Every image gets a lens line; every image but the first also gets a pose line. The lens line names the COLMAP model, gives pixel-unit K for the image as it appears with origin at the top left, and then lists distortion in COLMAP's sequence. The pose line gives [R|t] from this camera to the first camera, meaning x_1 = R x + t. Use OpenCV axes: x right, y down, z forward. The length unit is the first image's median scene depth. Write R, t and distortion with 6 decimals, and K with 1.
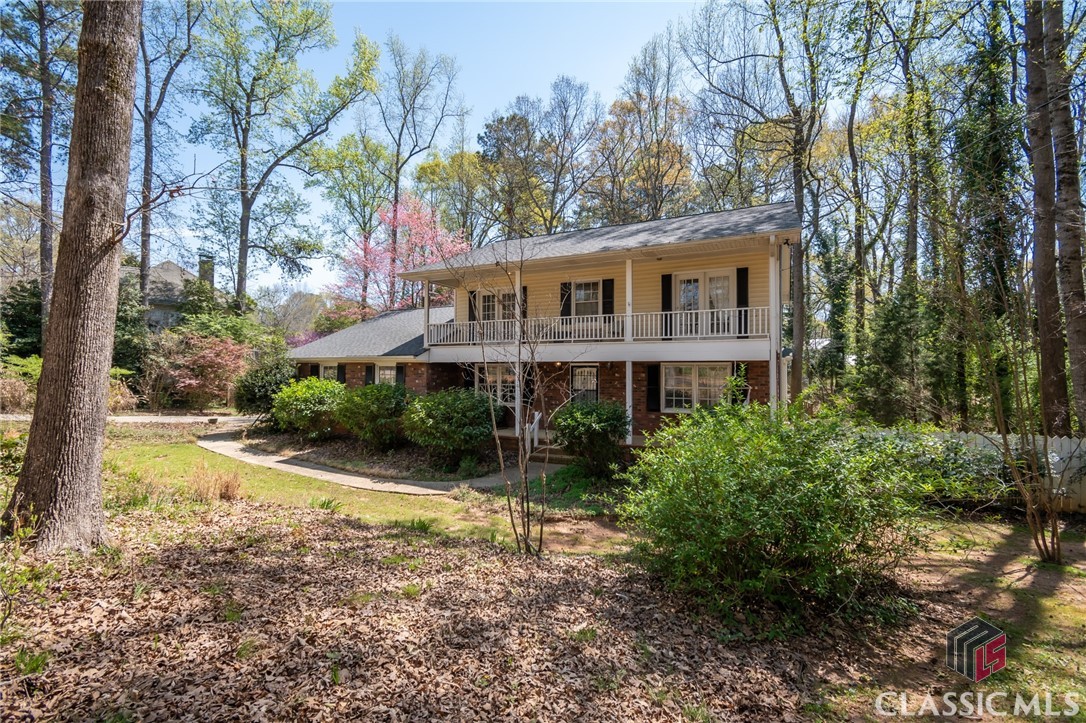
lens RADIAL K [[461.8, 0, 544.1], [0, 461.8, 354.6], [0, 0, 1]] dist [-0.000015, -0.000388]
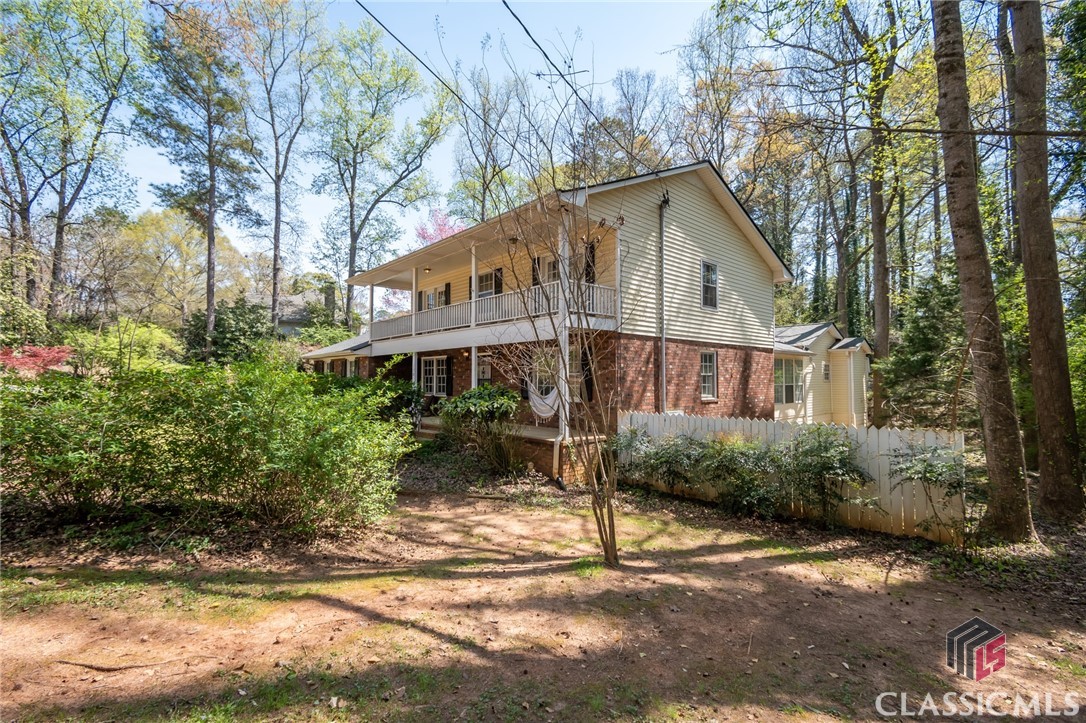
lens RADIAL K [[461.8, 0, 540.6], [0, 461.8, 355.9], [0, 0, 1]] dist [-0.000015, -0.000388]
pose [[0.932859, -0.021935, -0.359574, 0.252149], [0.015557, 0.999666, -0.020621, 0.021246], [0.359906, 0.013643, 0.932889, 0.041946]]
